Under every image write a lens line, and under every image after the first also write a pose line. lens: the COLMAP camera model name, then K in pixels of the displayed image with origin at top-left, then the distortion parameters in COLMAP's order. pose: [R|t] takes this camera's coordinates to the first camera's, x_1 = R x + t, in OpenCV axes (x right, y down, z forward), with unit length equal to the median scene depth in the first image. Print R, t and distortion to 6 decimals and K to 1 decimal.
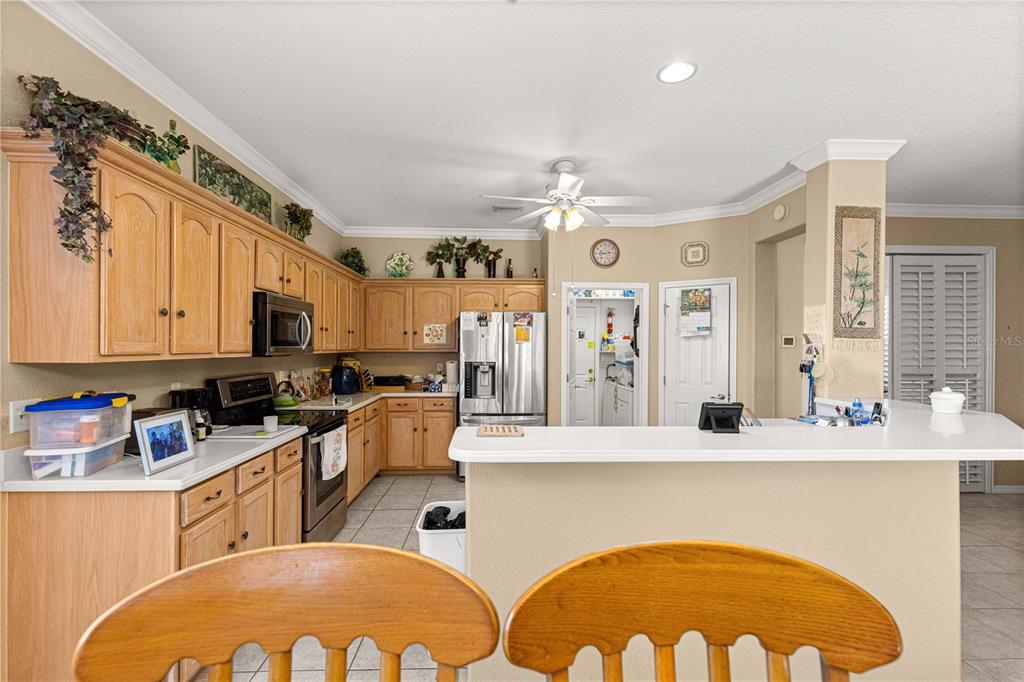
lens RADIAL K [[458.5, 0, 507.5], [0, 458.5, 345.2], [0, 0, 1]] dist [0.009018, -0.000444]
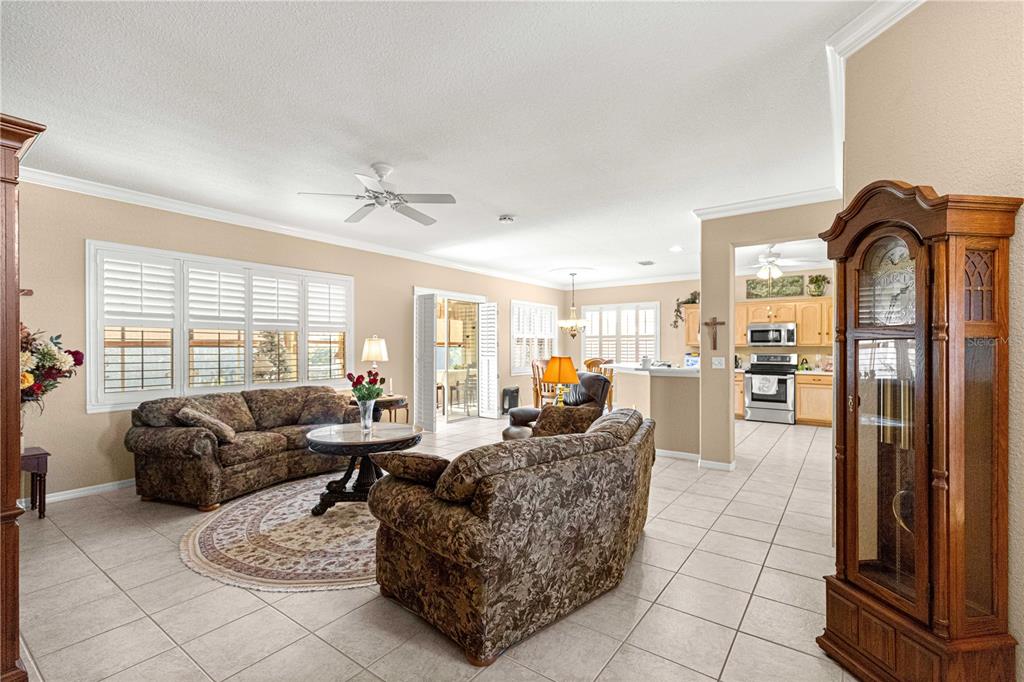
lens RADIAL K [[460.3, 0, 509.4], [0, 460.3, 349.6], [0, 0, 1]] dist [0.002518, -0.000077]
pose [[-0.619938, -0.003006, -0.784645, 1.662101], [-0.001698, 0.999995, -0.002489, 0.034559], [0.784649, -0.000211, -0.619940, 0.985212]]
